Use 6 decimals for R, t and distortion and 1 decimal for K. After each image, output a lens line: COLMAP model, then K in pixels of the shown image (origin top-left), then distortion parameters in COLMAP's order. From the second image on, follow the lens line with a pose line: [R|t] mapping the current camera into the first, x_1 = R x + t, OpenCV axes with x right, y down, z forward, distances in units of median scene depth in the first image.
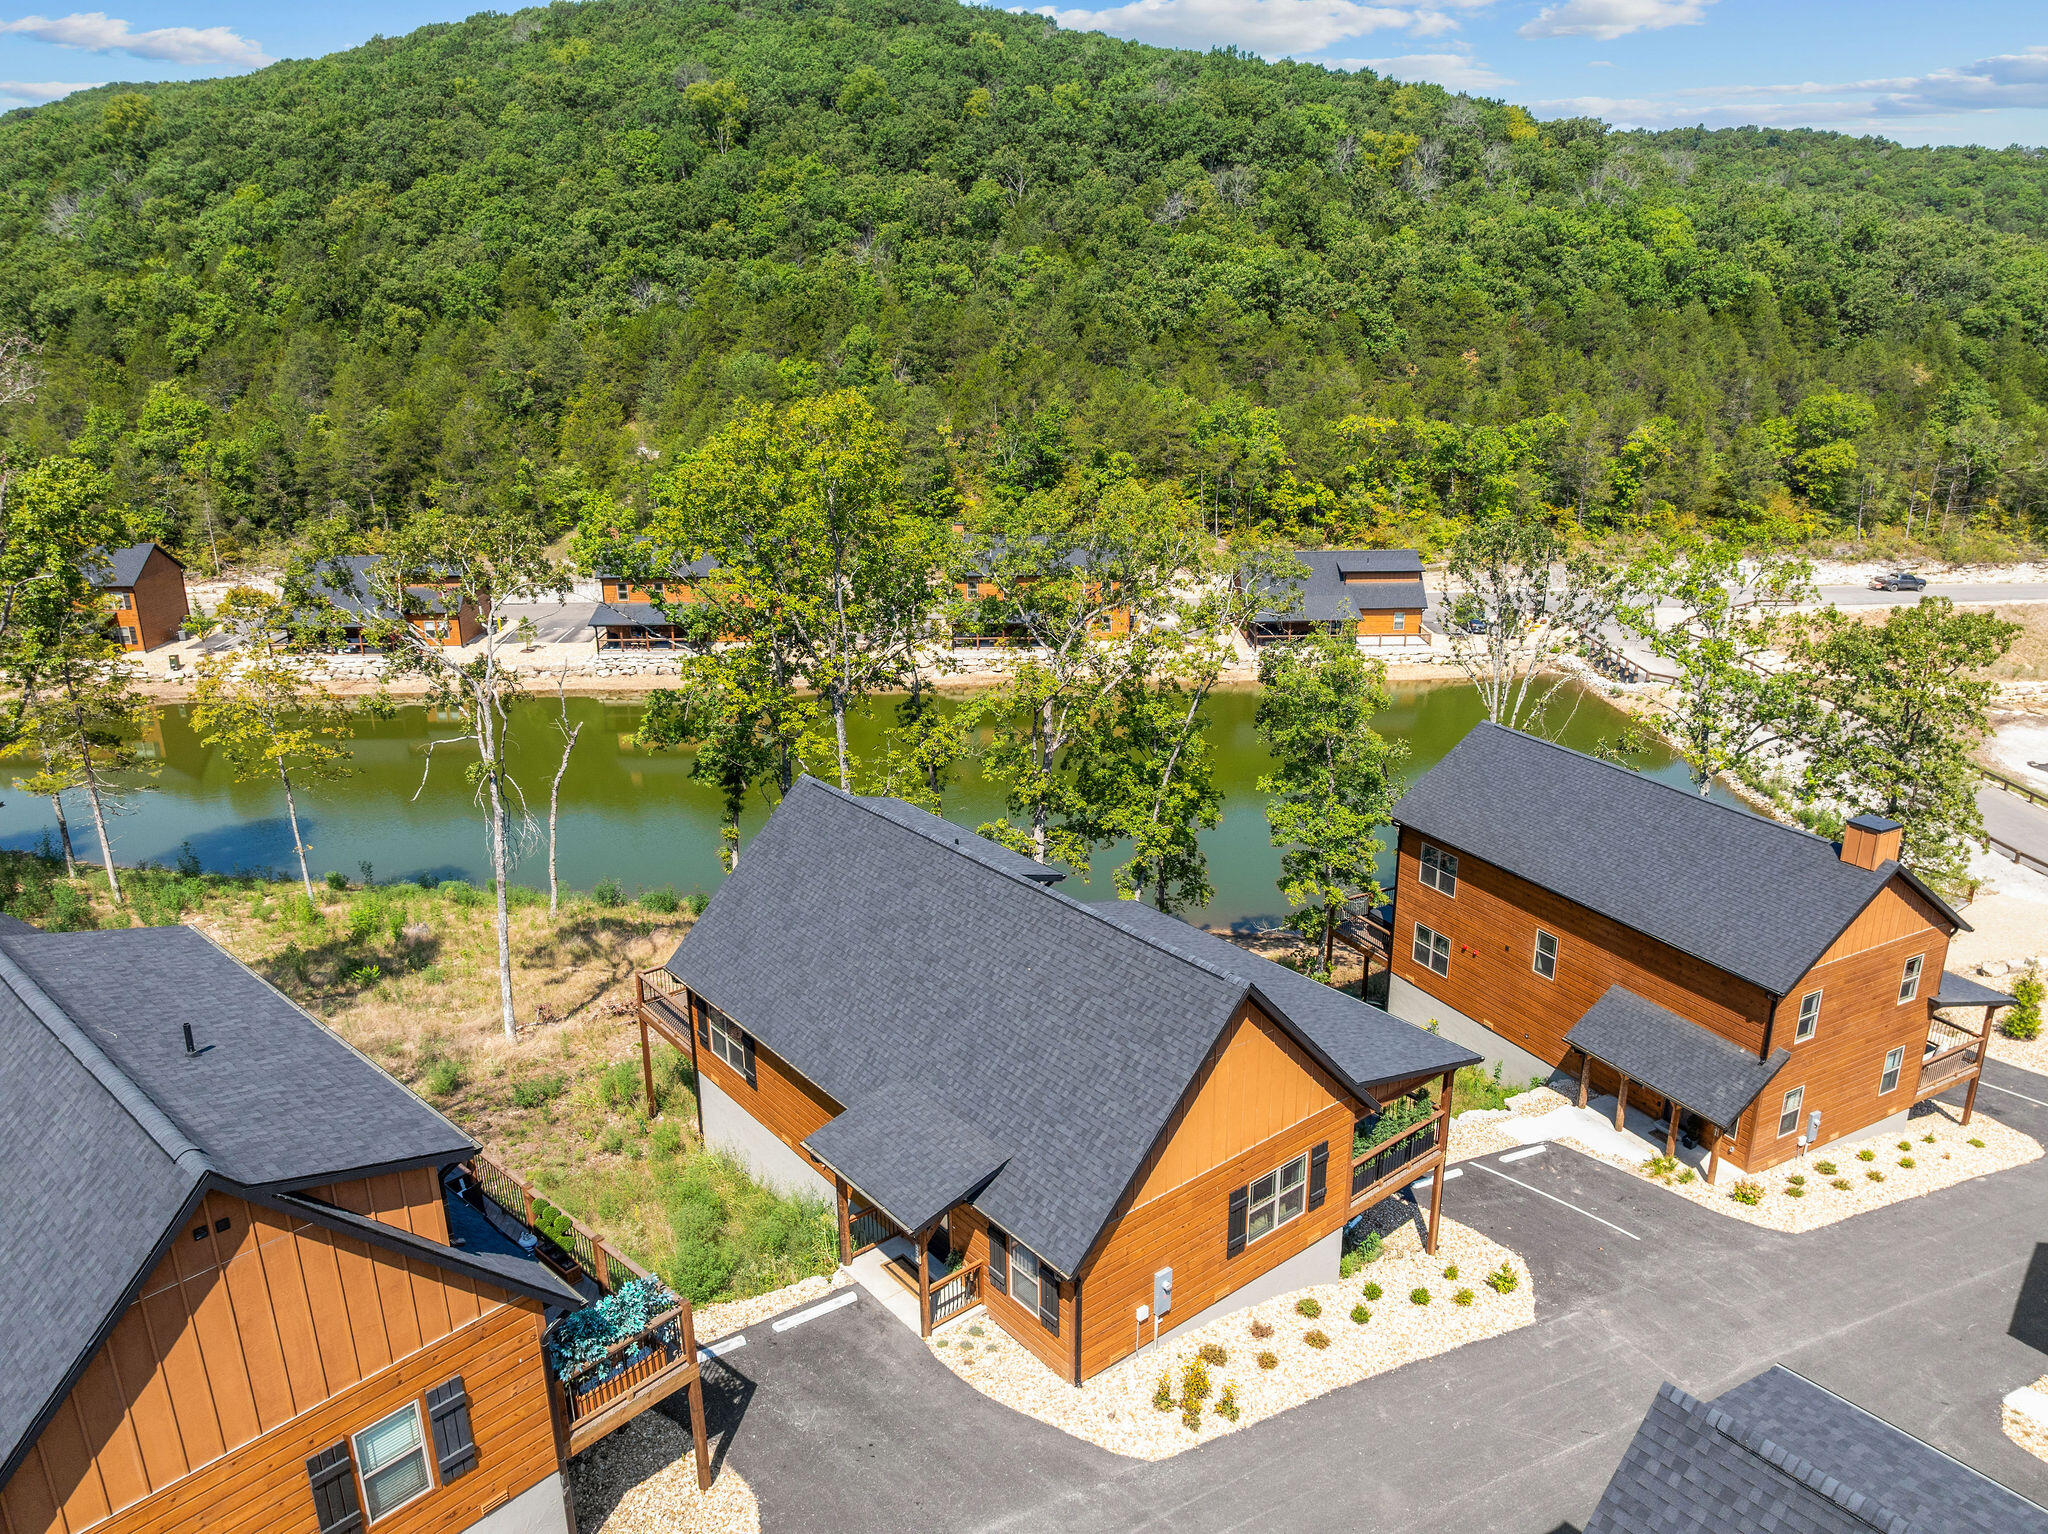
lens RADIAL K [[1455.0, 0, 1024.0], [0, 1455.0, 767.0], [0, 0, 1]] dist [-0.065629, 0.038999]
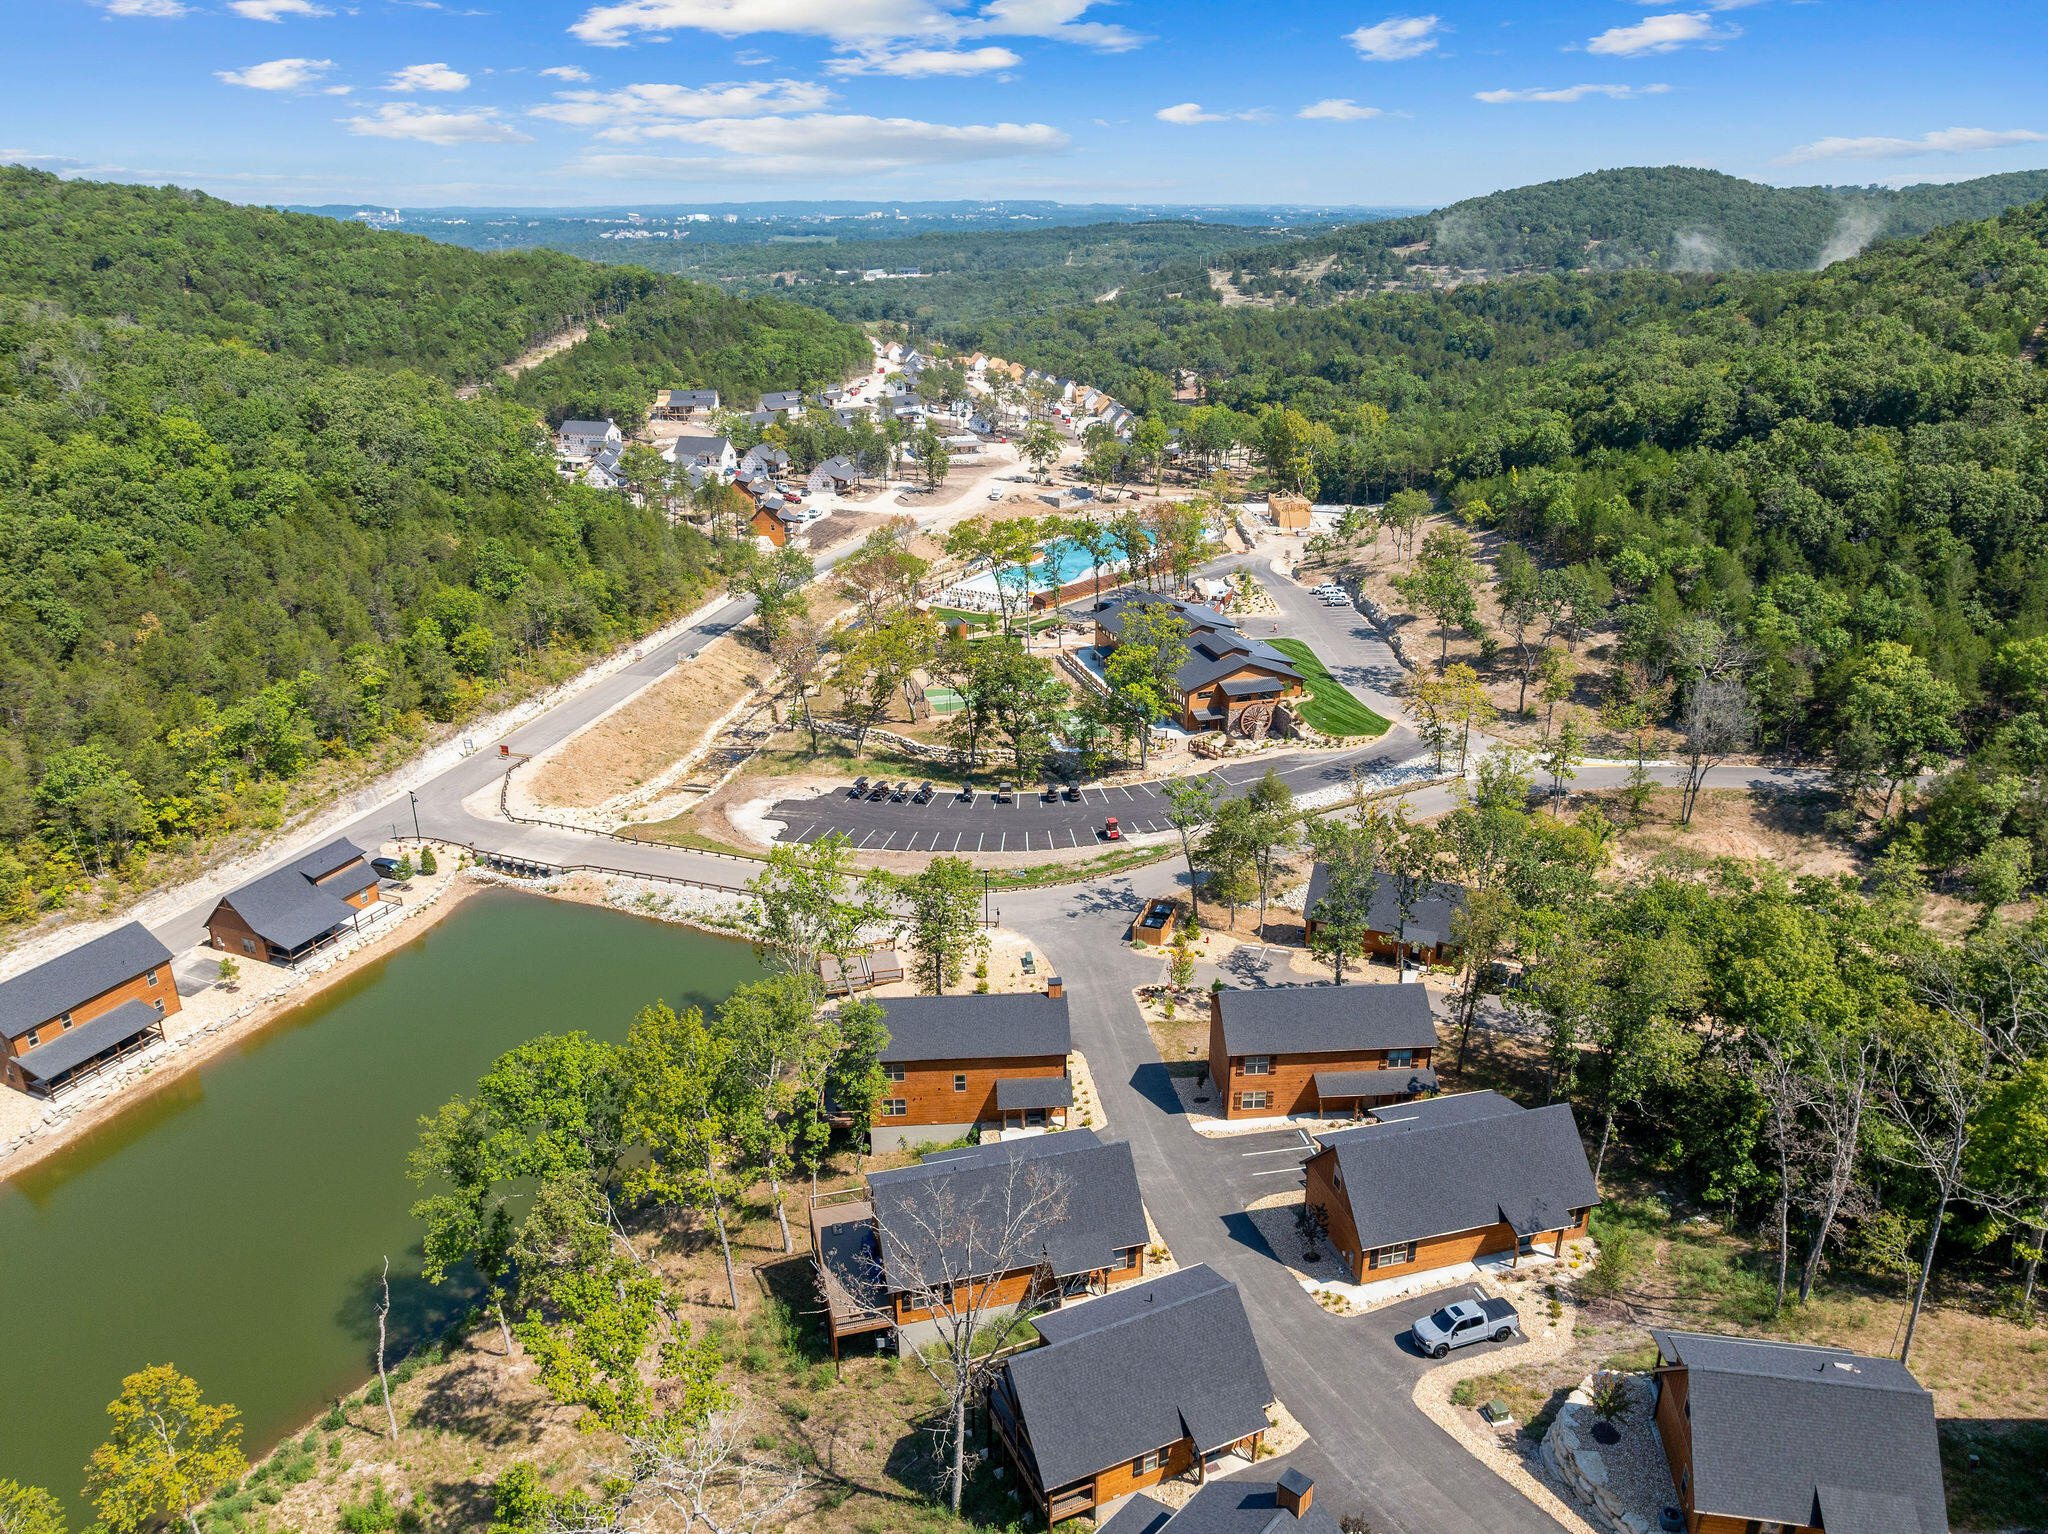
lens RADIAL K [[1446.8, 0, 1024.0], [0, 1446.8, 767.0], [0, 0, 1]] dist [-0.036694, -0.002655]
pose [[0.407420, -0.329487, 0.851732, -0.446726], [0.292457, 0.930604, 0.220104, -0.260941], [-0.865146, 0.159420, 0.475508, -0.092000]]
